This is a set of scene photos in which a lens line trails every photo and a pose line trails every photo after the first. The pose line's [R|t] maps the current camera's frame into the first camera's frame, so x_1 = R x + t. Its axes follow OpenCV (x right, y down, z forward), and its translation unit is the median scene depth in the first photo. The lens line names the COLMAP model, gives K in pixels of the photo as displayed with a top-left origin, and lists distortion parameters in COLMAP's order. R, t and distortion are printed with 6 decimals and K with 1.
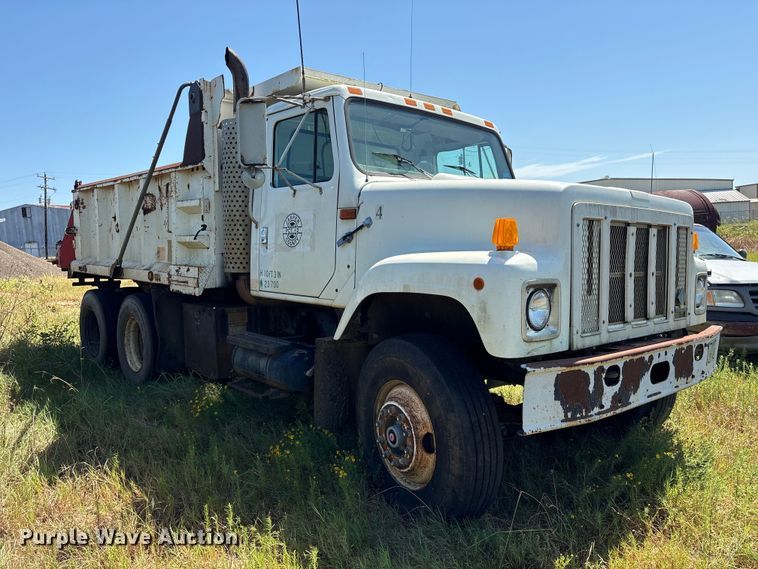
lens RADIAL K [[573.3, 0, 372.7], [0, 573.3, 285.2], [0, 0, 1]] dist [0.029032, -0.026505]
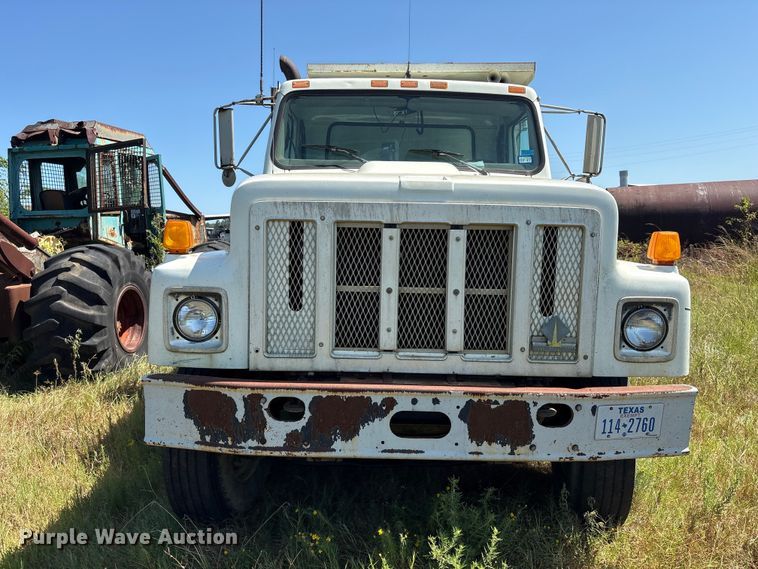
lens RADIAL K [[569.5, 0, 378.2], [0, 569.5, 280.0], [0, 0, 1]] dist [0.020730, -0.018546]
pose [[0.757458, 0.073340, -0.648751, 0.671043], [-0.052776, 0.997297, 0.051123, -0.050635], [0.650747, -0.004485, 0.759281, 0.297880]]
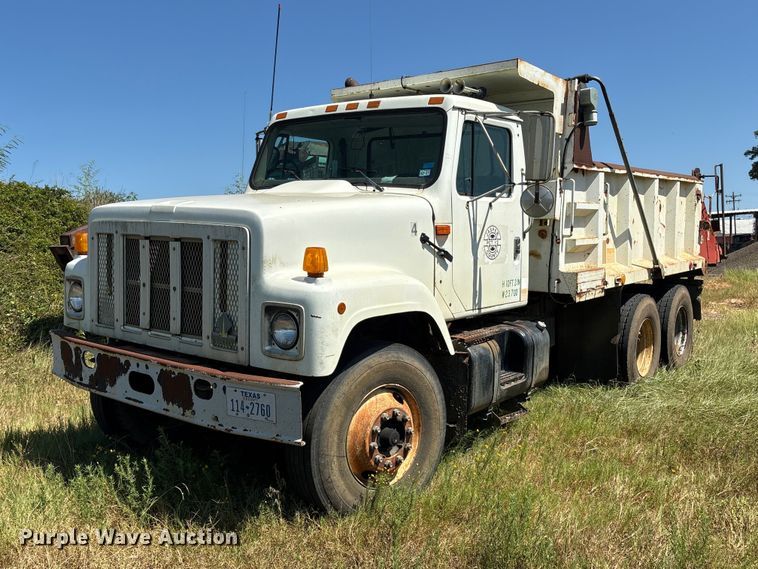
lens RADIAL K [[743.9, 0, 377.1], [0, 743.9, 288.1], [0, 0, 1]] dist [0.007623, 0.000000]
pose [[0.175767, 0.083393, -0.980893, 1.349777], [-0.079159, 0.994376, 0.070355, -0.102912], [0.981244, 0.065280, 0.181380, 0.845951]]
